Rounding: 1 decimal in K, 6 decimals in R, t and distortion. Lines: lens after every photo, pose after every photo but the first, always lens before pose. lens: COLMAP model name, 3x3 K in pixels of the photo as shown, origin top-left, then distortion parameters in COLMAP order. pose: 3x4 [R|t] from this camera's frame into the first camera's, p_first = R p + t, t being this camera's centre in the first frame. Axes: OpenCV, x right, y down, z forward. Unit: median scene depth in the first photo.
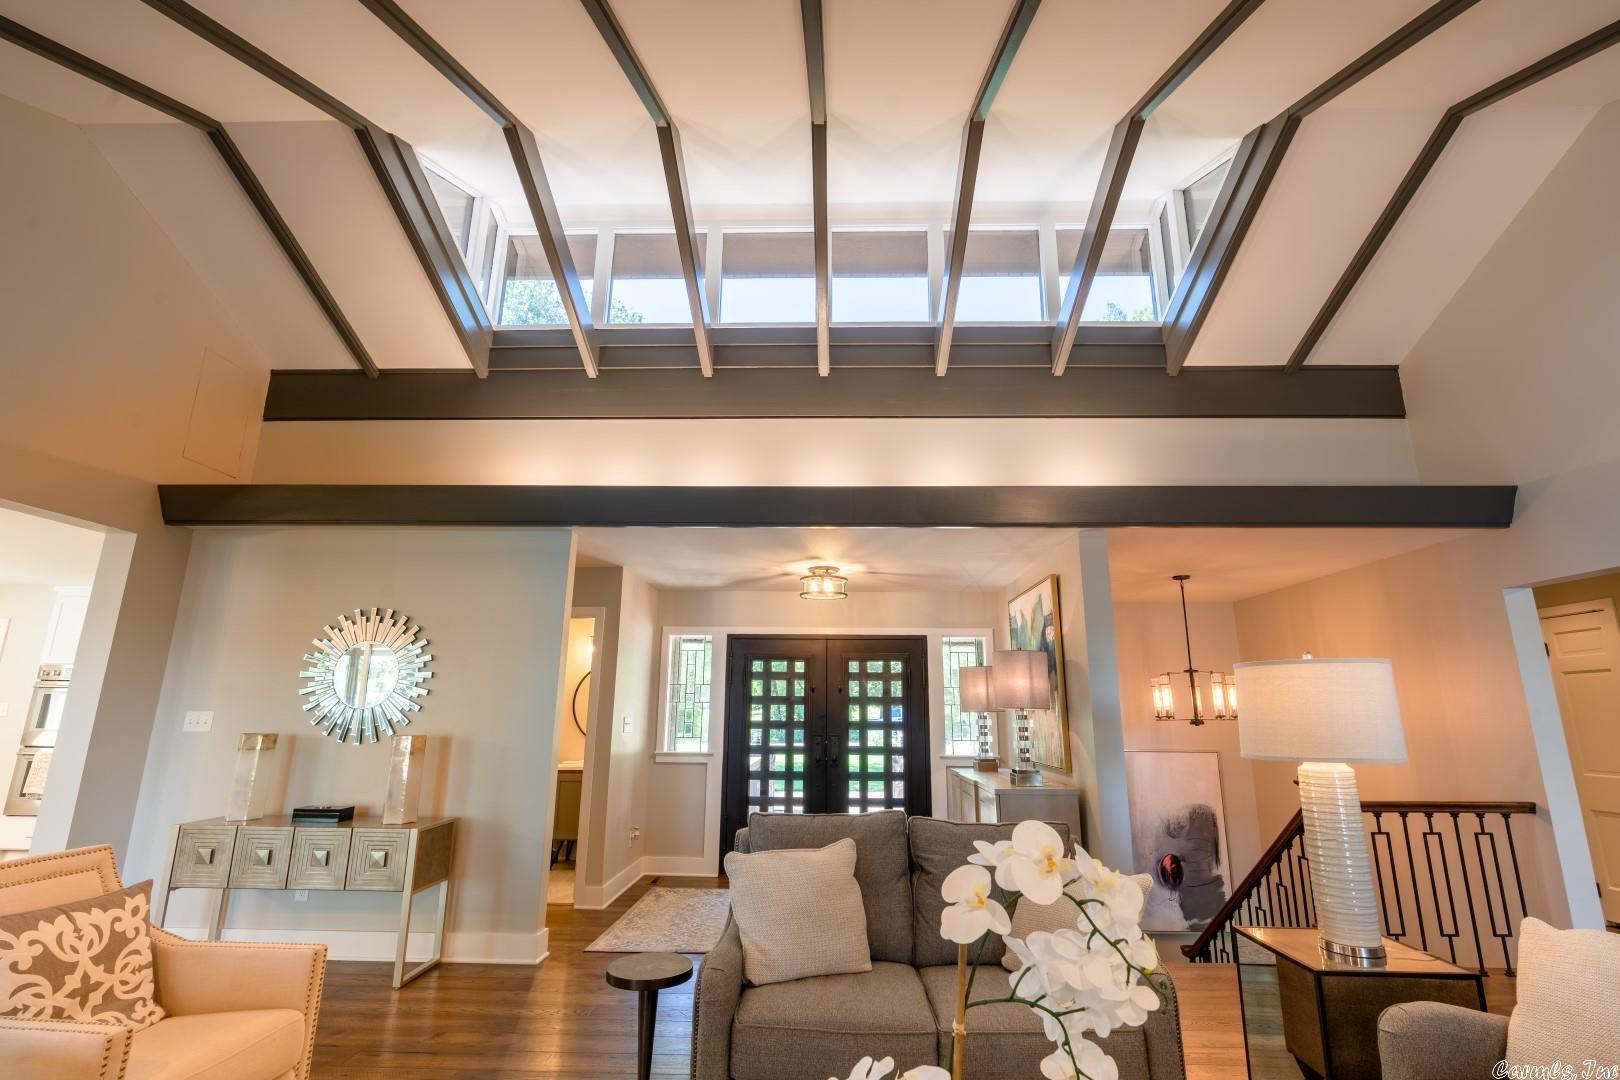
lens RADIAL K [[732.6, 0, 816.6], [0, 732.6, 543.7], [0, 0, 1]] dist [-0.011771, 0.000254]
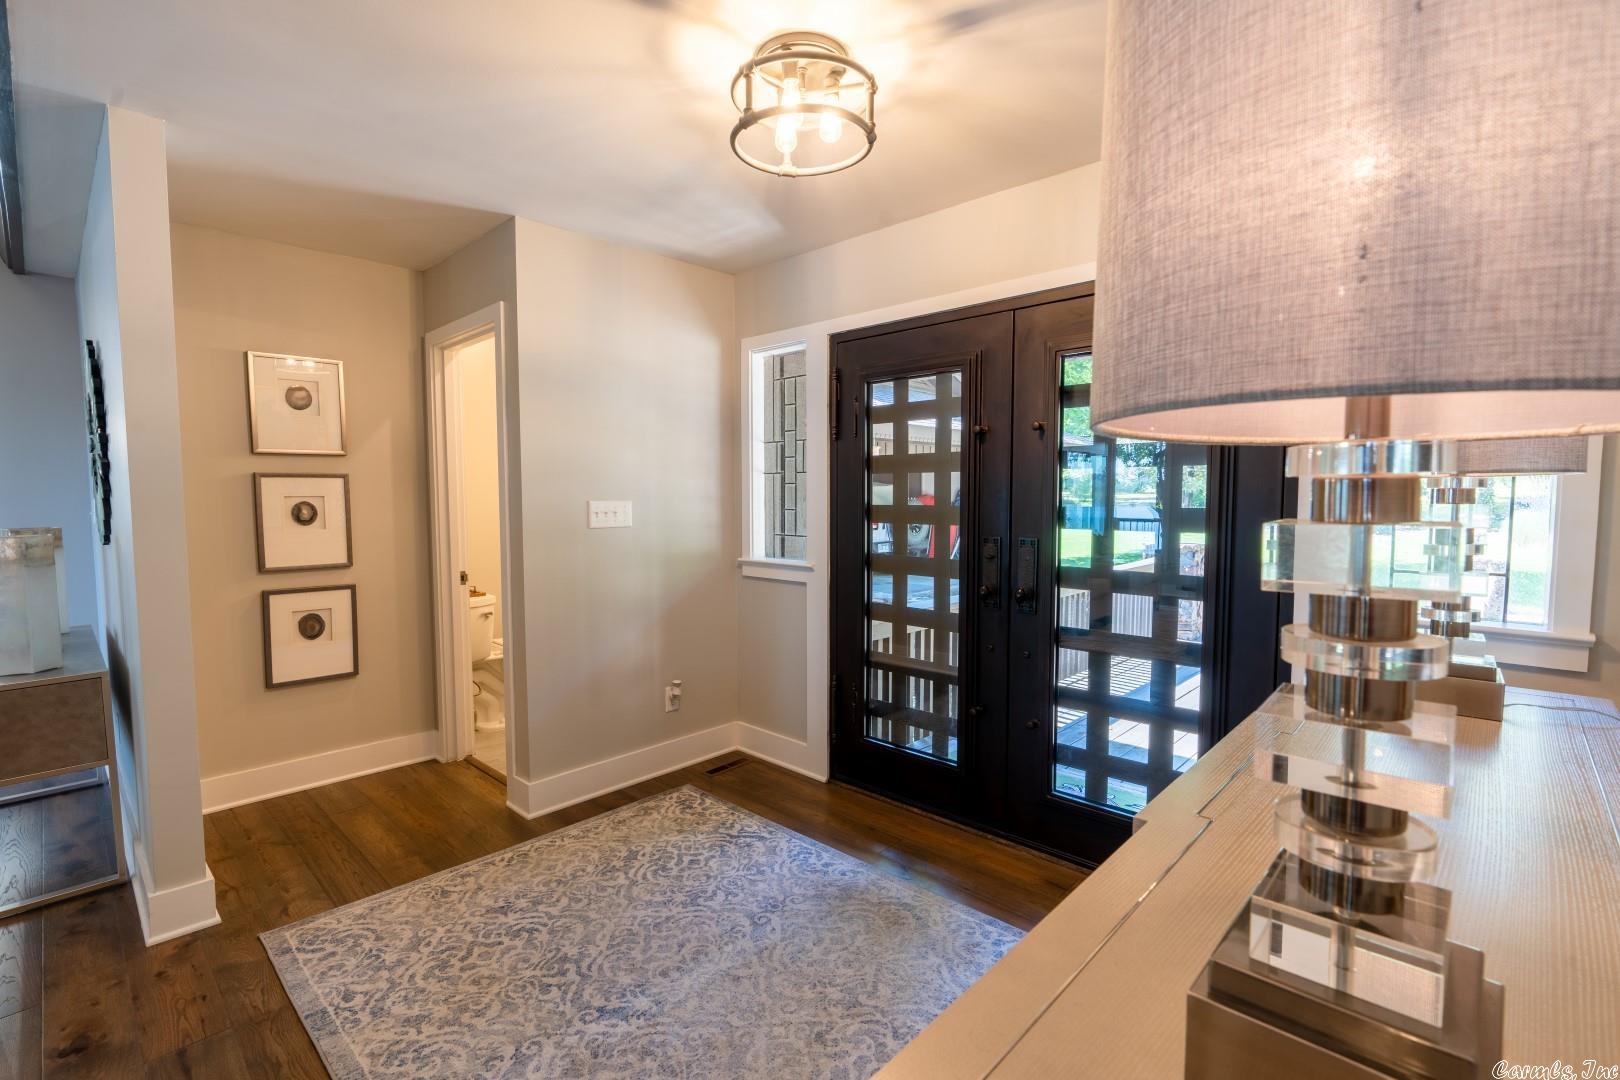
lens RADIAL K [[732.6, 0, 816.6], [0, 732.6, 543.7], [0, 0, 1]] dist [-0.011771, 0.000254]
pose [[0.748049, 0.036194, -0.662656, 0.243090], [0.160038, 0.959205, 0.233053, 0.170109], [0.644058, -0.280386, 0.711739, 0.723222]]
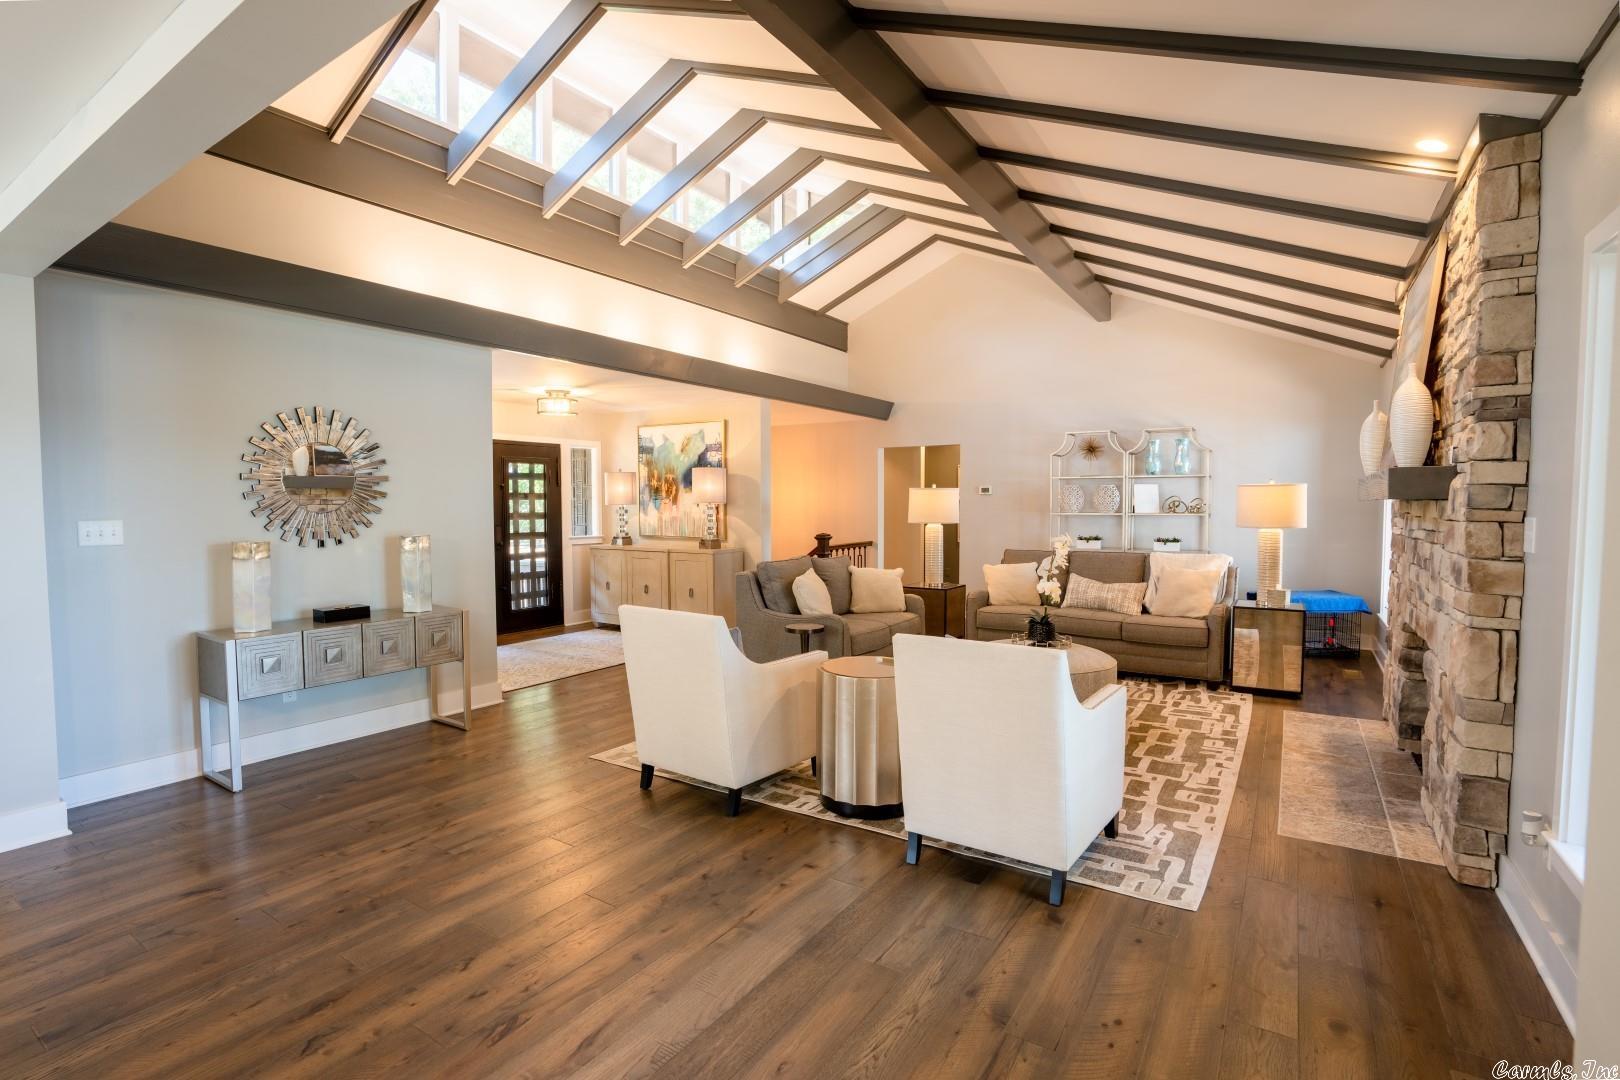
lens RADIAL K [[769.6, 0, 798.3], [0, 769.6, 540.3], [0, 0, 1]] dist [-0.066612, 0.022572]
pose [[0.524939, -0.051588, 0.849575, -0.876057], [-0.189073, 0.966154, 0.175492, -0.023920], [-0.829873, -0.252754, 0.497419, -0.020920]]
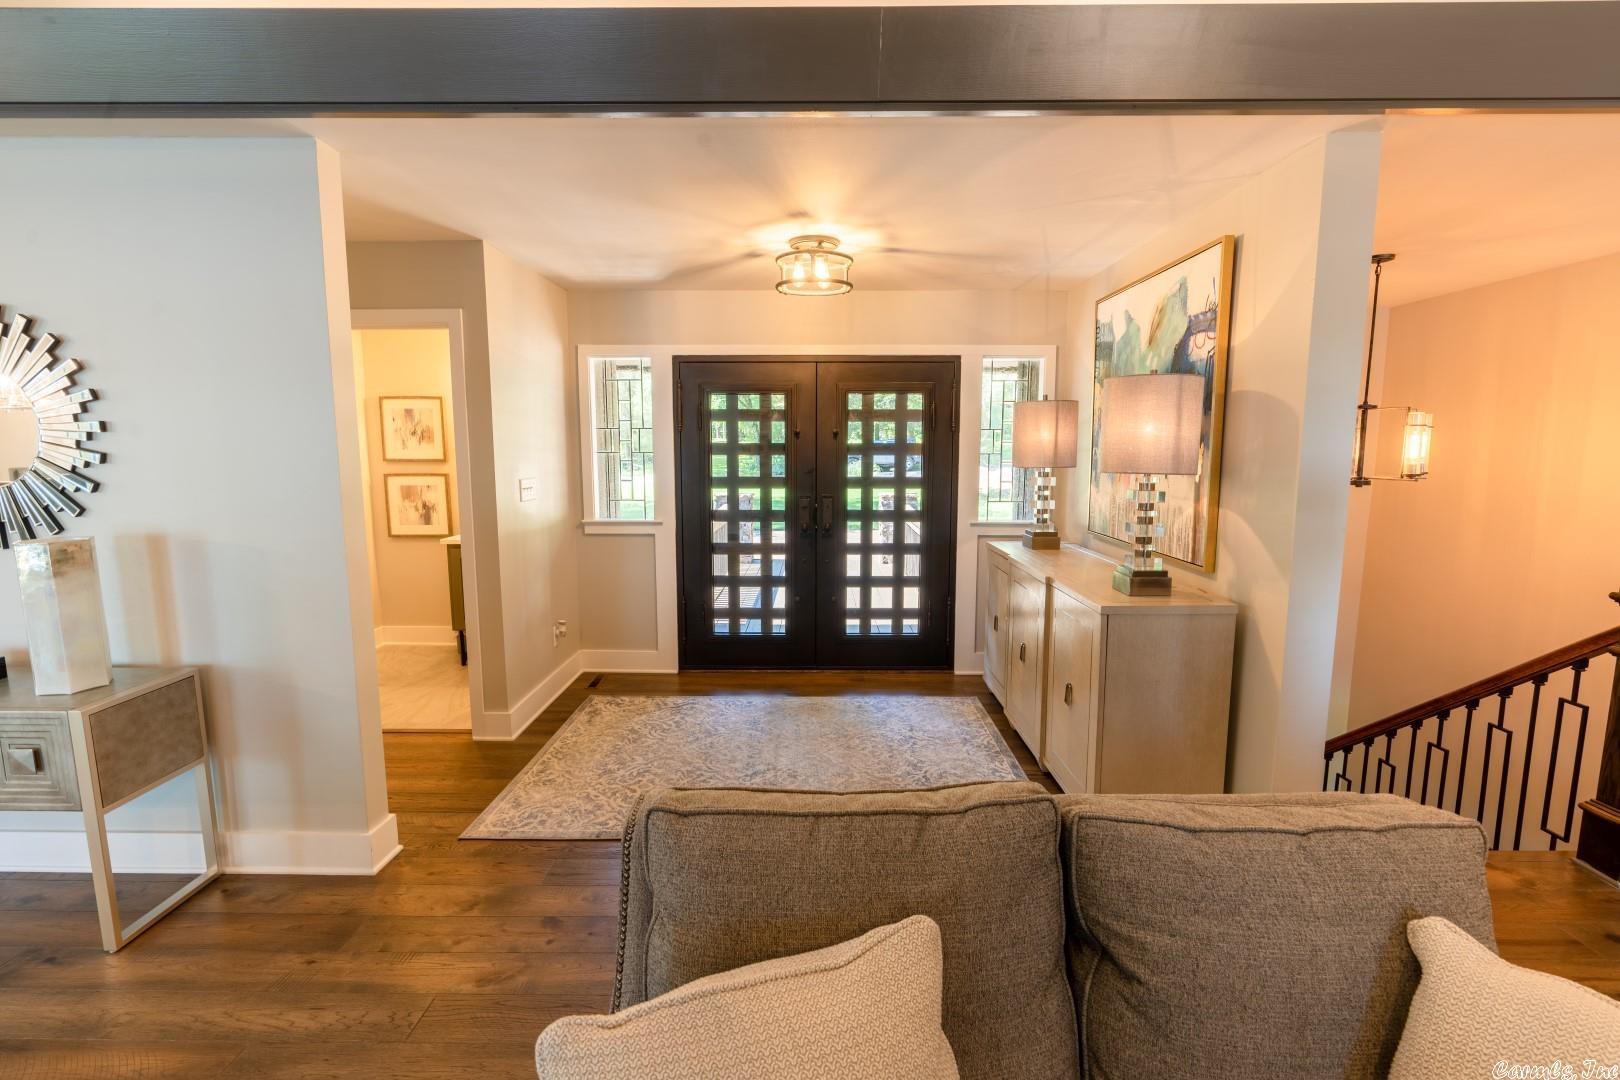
lens RADIAL K [[724.4, 0, 812.1], [0, 724.4, 536.9], [0, 0, 1]] dist [-0.011820, 0.001198]
pose [[0.999777, -0.010087, 0.018571, -0.005250], [0.003007, 0.937706, 0.347417, 0.056354], [-0.020919, -0.347283, 0.937527, 0.355575]]
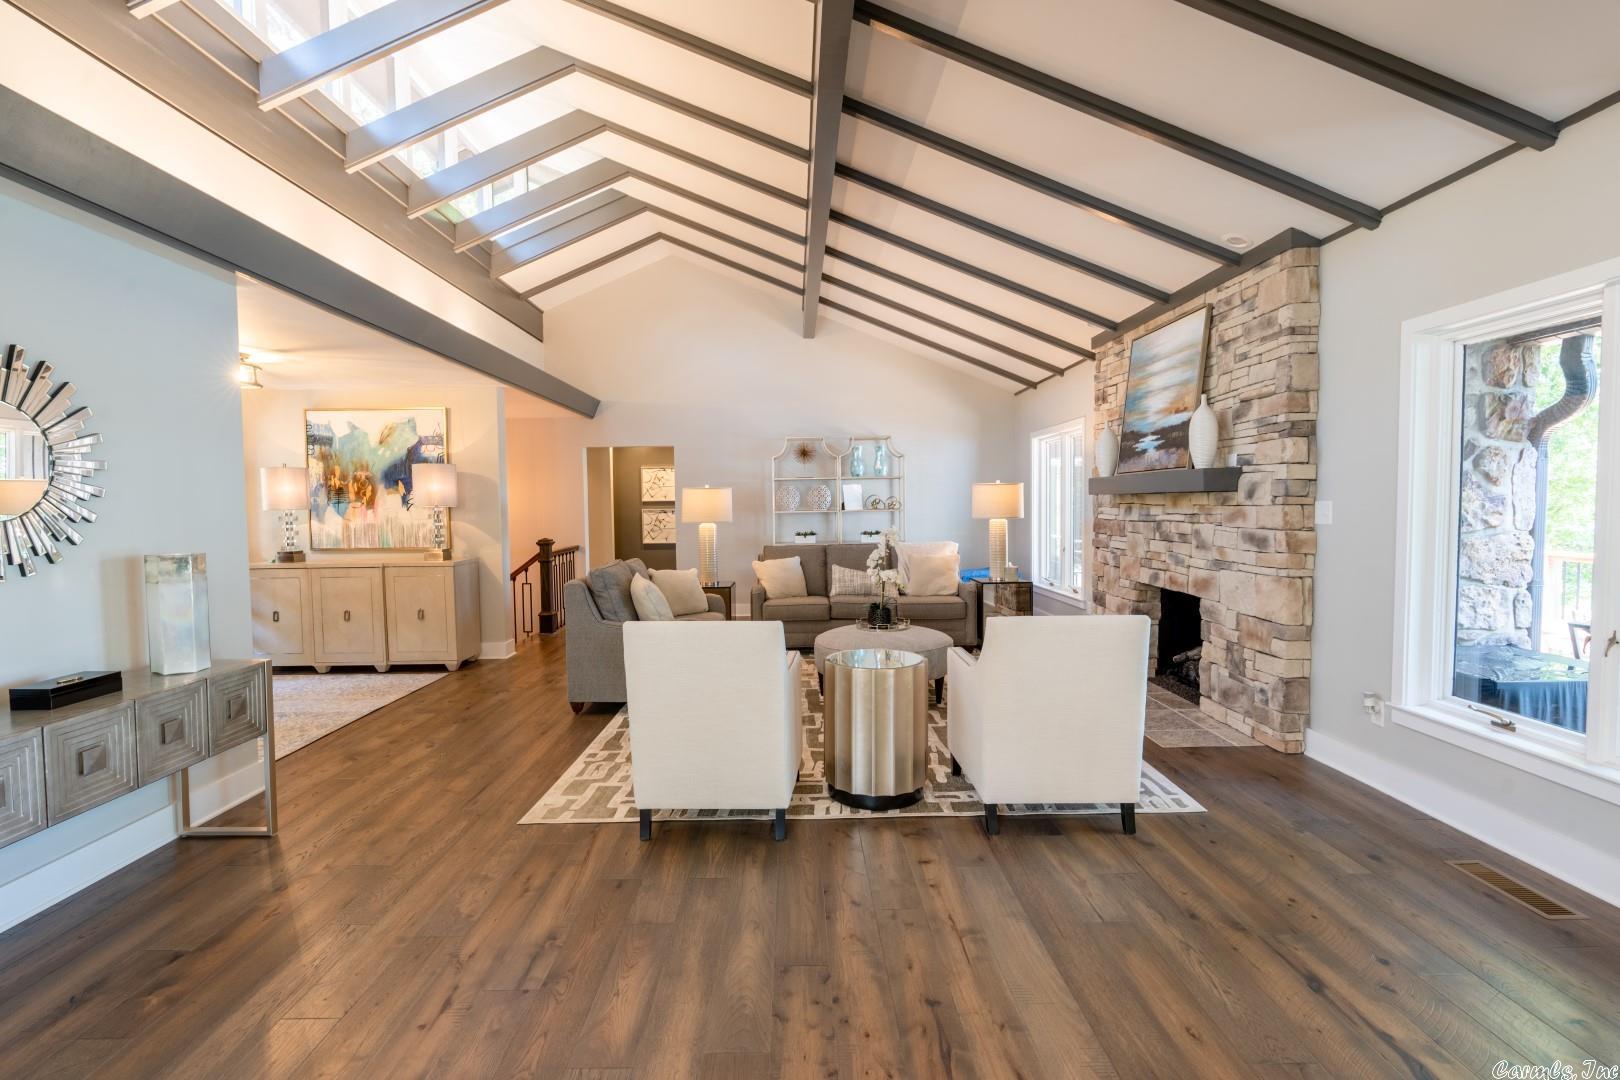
lens RADIAL K [[748.7, 0, 801.1], [0, 748.7, 535.4], [0, 0, 1]] dist [-0.012226, 0.000477]
pose [[-0.036735, -0.051091, 0.998018, -0.929475], [-0.216207, 0.975445, 0.041977, 0.062046], [-0.975656, -0.214237, -0.046879, 0.326508]]
